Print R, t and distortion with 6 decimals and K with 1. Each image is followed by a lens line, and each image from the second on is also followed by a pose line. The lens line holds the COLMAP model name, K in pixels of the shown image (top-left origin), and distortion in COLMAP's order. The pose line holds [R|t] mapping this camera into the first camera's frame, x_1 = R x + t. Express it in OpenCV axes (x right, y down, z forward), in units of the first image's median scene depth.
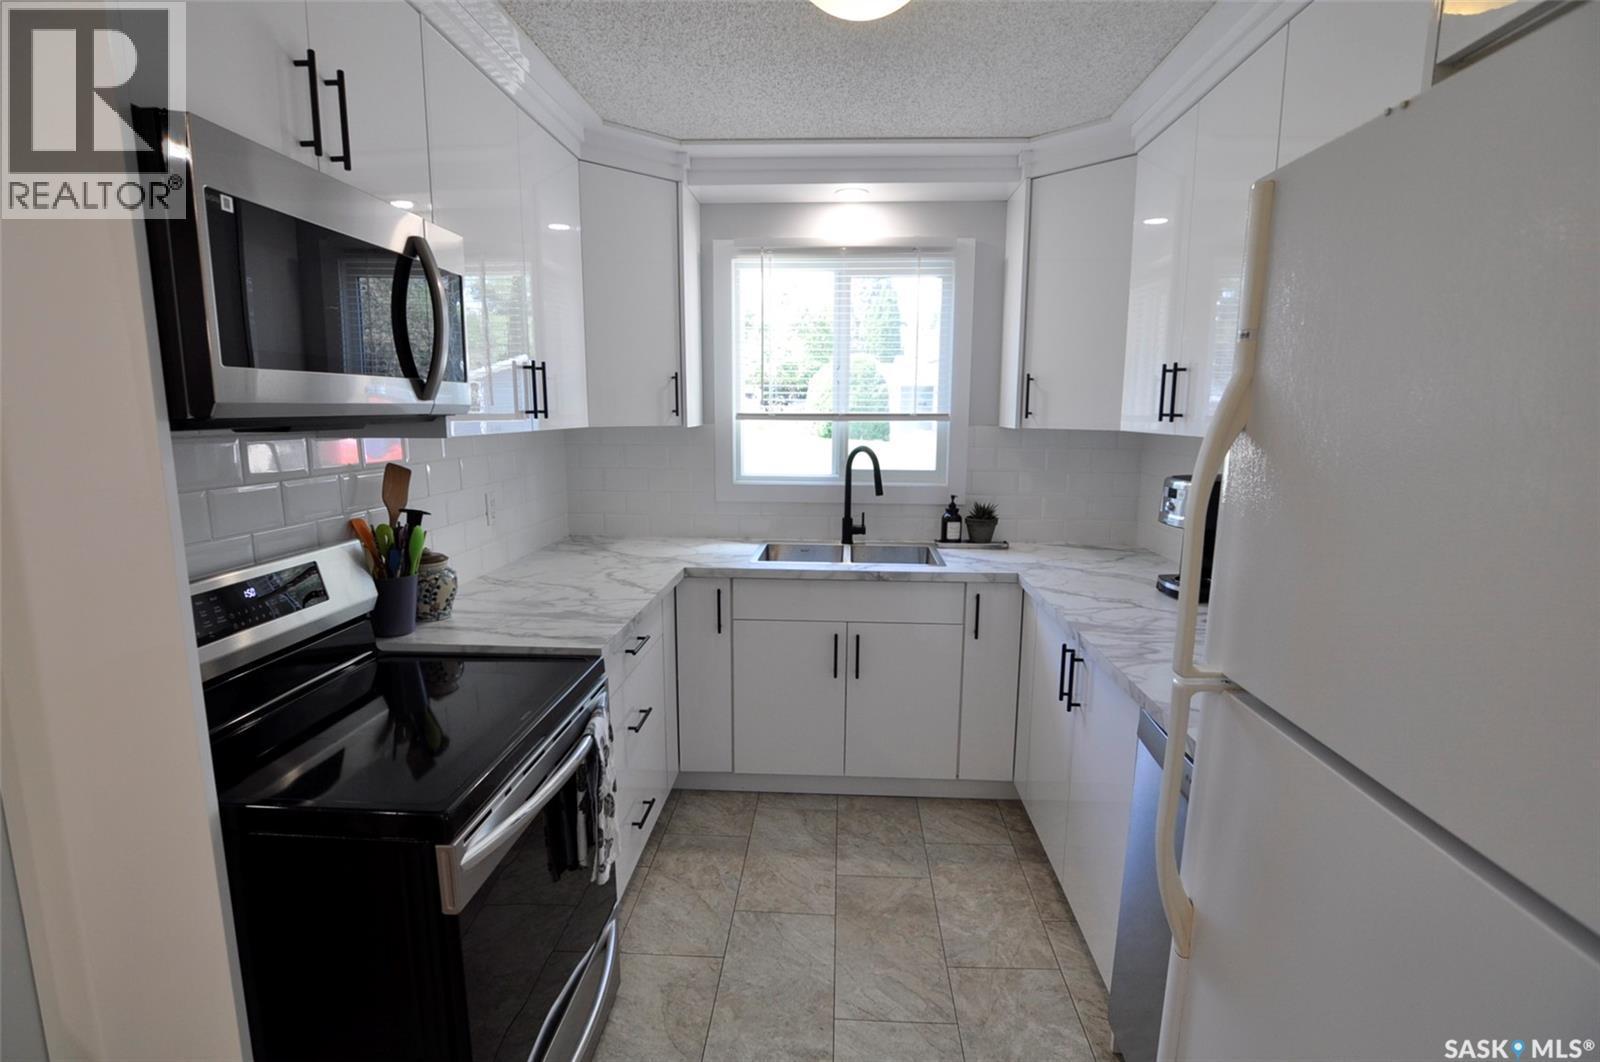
lens RADIAL K [[777.2, 0, 801.3], [0, 777.2, 538.7], [0, 0, 1]] dist [-0.029379, 0.008898]
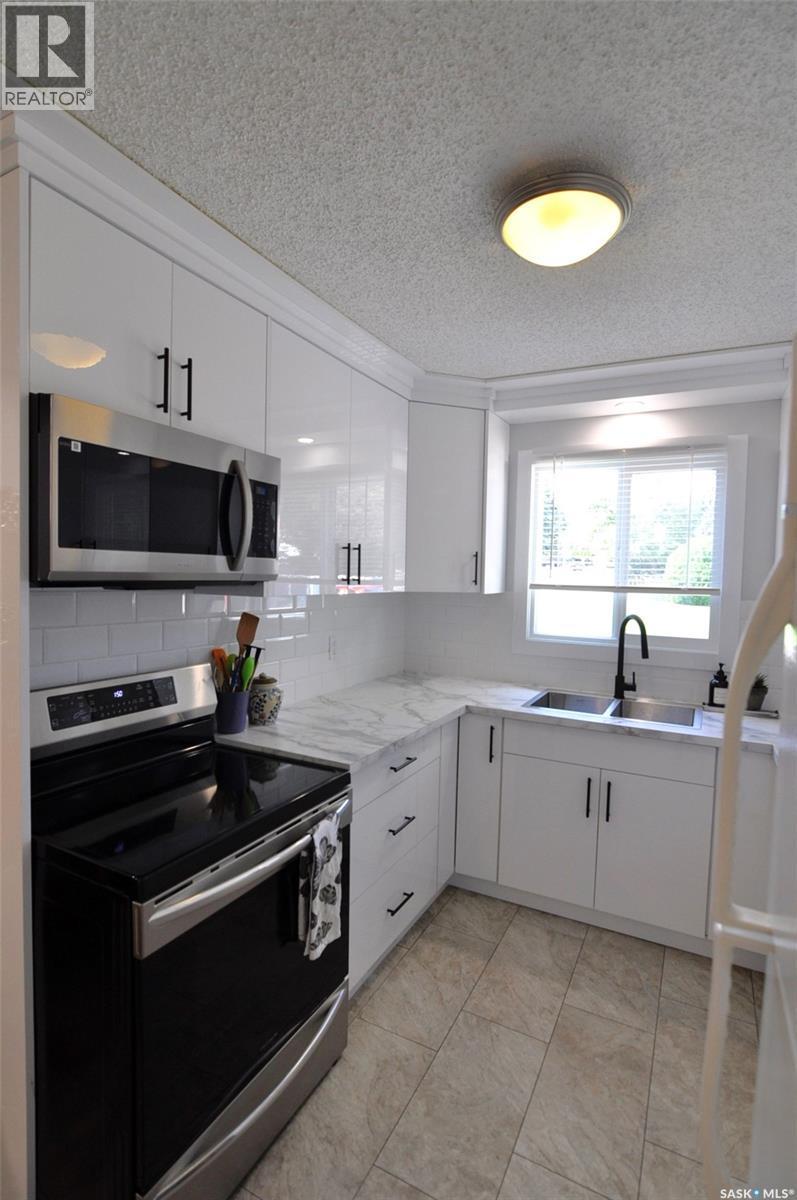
lens RADIAL K [[582.9, 0, 404.7], [0, 582.9, 601.6], [0, 0, 1]] dist [-0.029379, 0.008898]
pose [[0.912021, 0.035455, -0.408607, 0.150180], [-0.086022, 0.990633, -0.106047, -0.021874], [0.401020, 0.131866, 0.906529, 0.096227]]
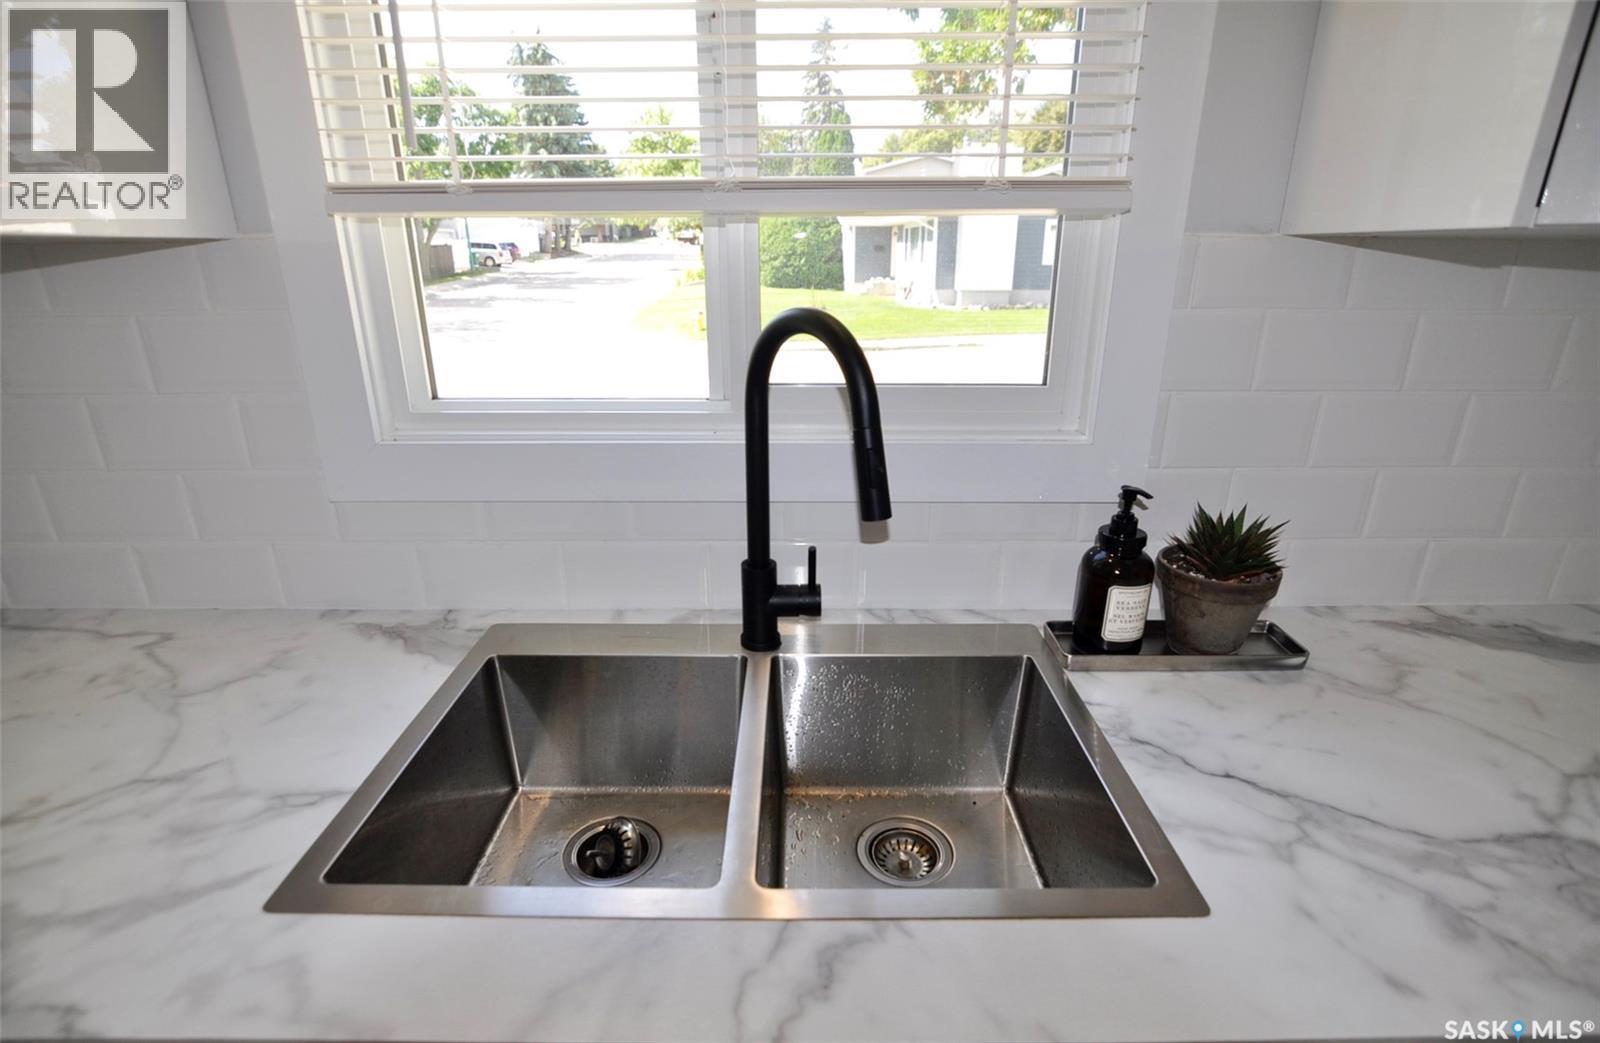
lens RADIAL K [[769.0, 0, 807.2], [0, 769.0, 534.9], [0, 0, 1]] dist [-0.001531, -0.000005]
pose [[0.997636, -0.023141, 0.064712, 0.076696], [0.010962, 0.983133, 0.182562, -0.115051], [-0.067845, -0.181421, 0.981062, 0.925231]]
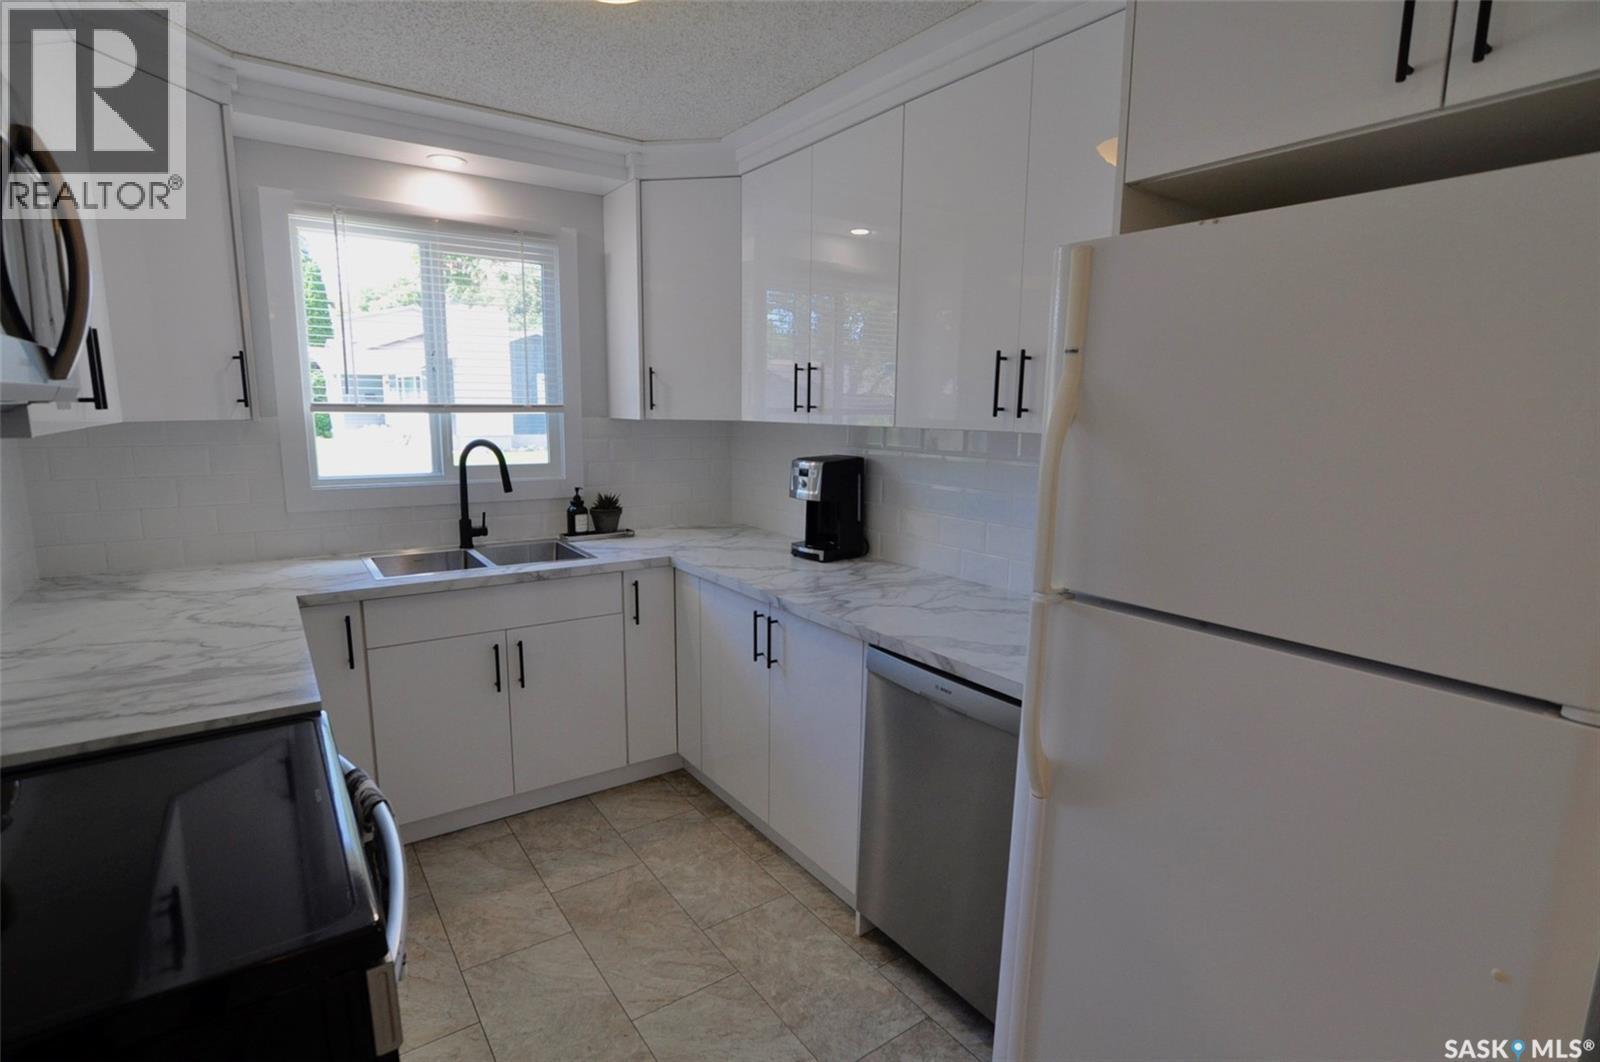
lens RADIAL K [[777.2, 0, 798.5], [0, 777.2, 538.2], [0, 0, 1]] dist [-0.029379, 0.008898]
pose [[0.784455, -0.098005, 0.612393, -0.246548], [0.092659, 0.994873, 0.040523, -0.007097], [-0.613224, 0.024956, 0.789514, 0.059207]]
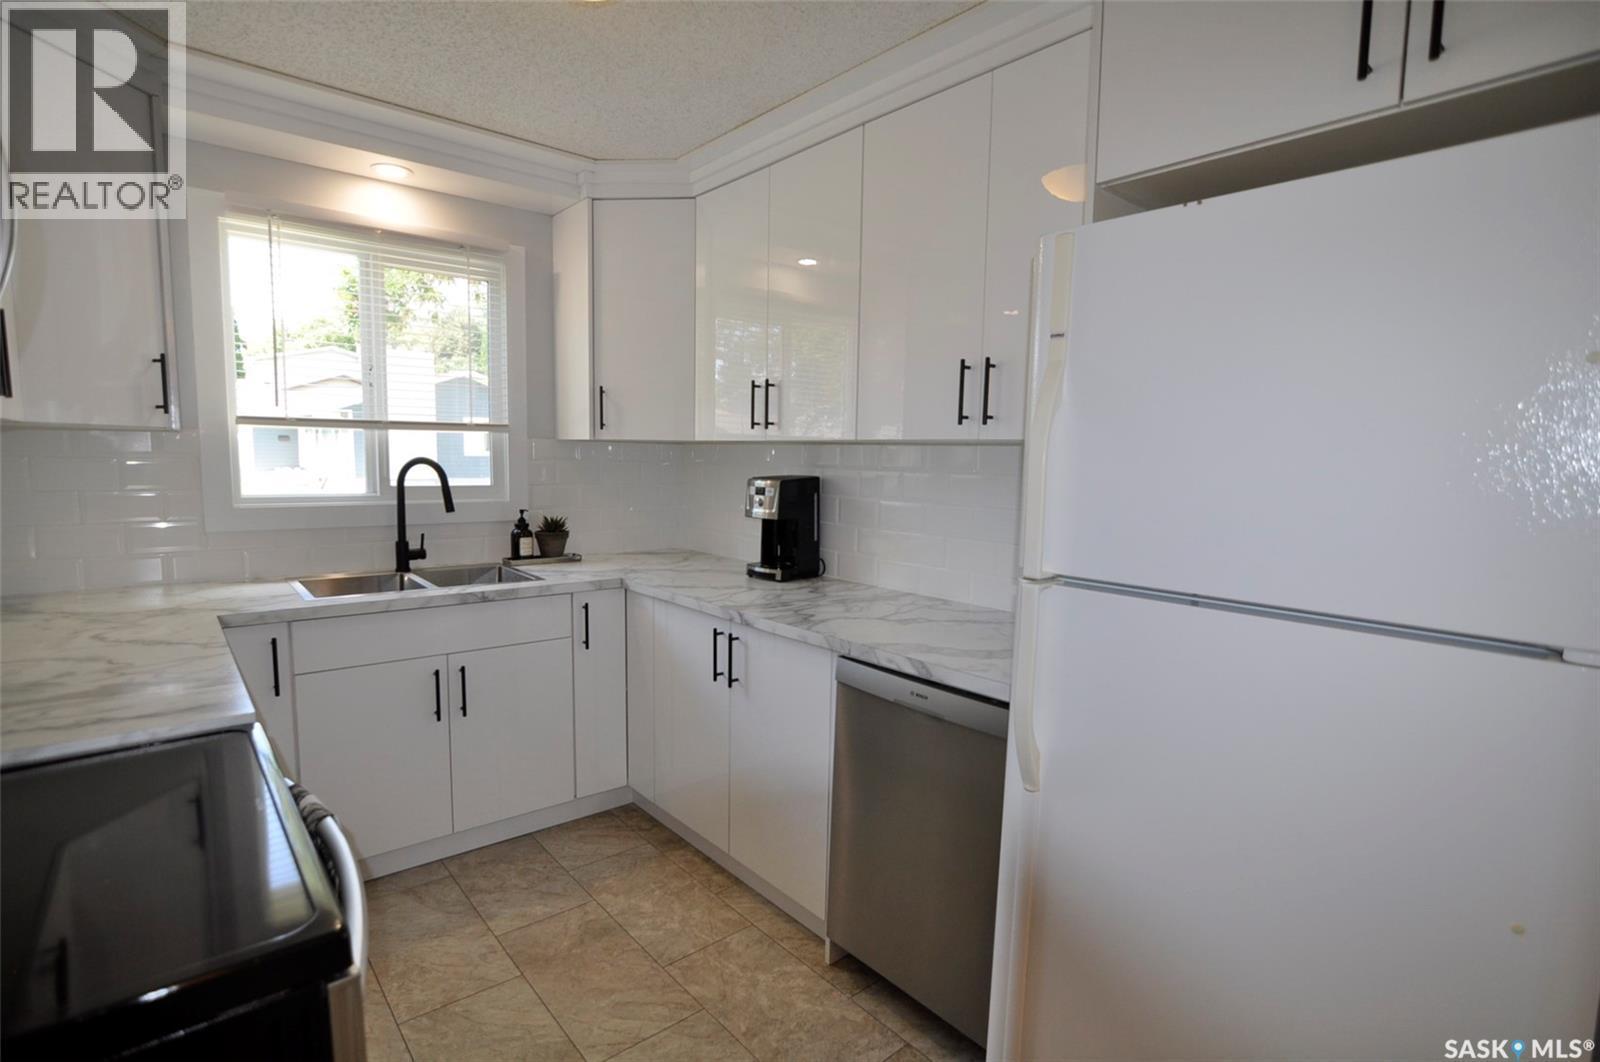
lens RADIAL K [[777.2, 0, 798.1], [0, 777.2, 538.3], [0, 0, 1]] dist [-0.029379, 0.008898]
pose [[0.727474, -0.064274, 0.683118, -0.265647], [0.097775, 0.995153, -0.010490, 0.028085], [-0.679133, 0.074423, 0.730233, 0.096677]]
